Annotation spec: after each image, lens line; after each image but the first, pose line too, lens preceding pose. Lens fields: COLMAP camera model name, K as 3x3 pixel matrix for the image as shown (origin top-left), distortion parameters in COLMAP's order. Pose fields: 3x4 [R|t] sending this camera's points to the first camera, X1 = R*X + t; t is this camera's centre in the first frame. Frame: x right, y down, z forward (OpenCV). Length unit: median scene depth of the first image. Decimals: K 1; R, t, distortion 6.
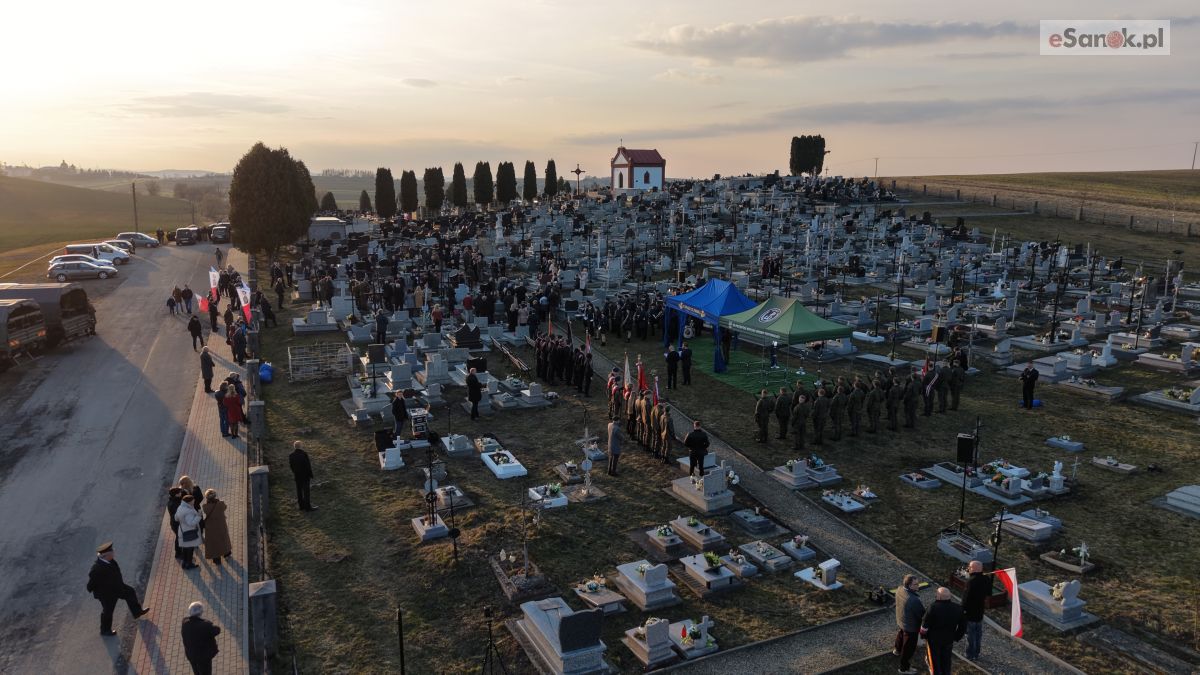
lens RADIAL K [[790.2, 0, 602.2], [0, 790.2, 350.8], [0, 0, 1]] dist [0.038219, -0.043753]
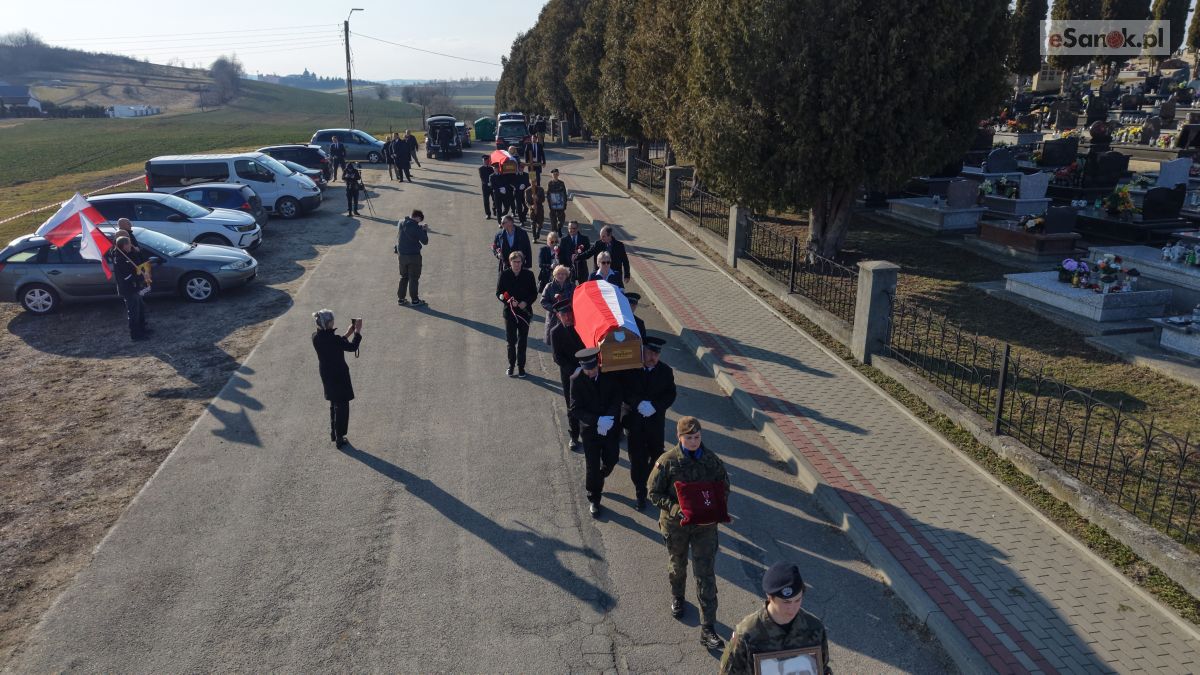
lens RADIAL K [[800.9, 0, 600.0], [0, 800.9, 337.5], [0, 0, 1]] dist [0.032886, -0.035250]
pose [[0.968686, 0.069259, -0.238434, -0.357720], [-0.047713, 0.994335, 0.094986, -0.087584], [0.243662, -0.080635, 0.966502, 0.632852]]
